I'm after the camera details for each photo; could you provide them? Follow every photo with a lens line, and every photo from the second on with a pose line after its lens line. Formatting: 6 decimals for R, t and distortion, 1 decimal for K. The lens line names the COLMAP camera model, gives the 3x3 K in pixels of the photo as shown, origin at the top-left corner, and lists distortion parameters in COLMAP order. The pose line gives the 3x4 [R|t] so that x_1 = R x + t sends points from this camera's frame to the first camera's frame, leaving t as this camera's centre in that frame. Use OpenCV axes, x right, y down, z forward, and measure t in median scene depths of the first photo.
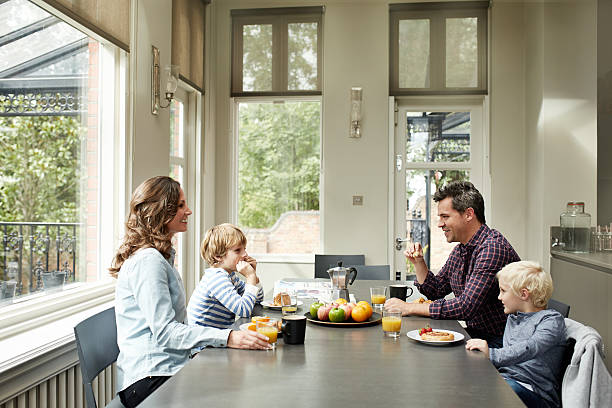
lens RADIAL K [[623.3, 0, 285.3], [0, 623.3, 204.0], [0, 0, 1]] dist [-0.005813, 0.008028]
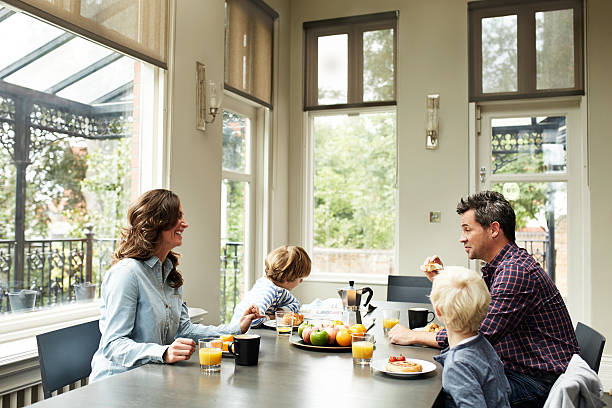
lens RADIAL K [[632.1, 0, 284.9], [0, 632.1, 203.7], [0, 0, 1]] dist [-0.004603, -0.001057]
pose [[0.967871, -0.007117, -0.251346, 0.136517], [-0.001800, 0.999378, -0.035230, 0.007627], [0.251440, 0.034551, 0.967256, 0.044461]]
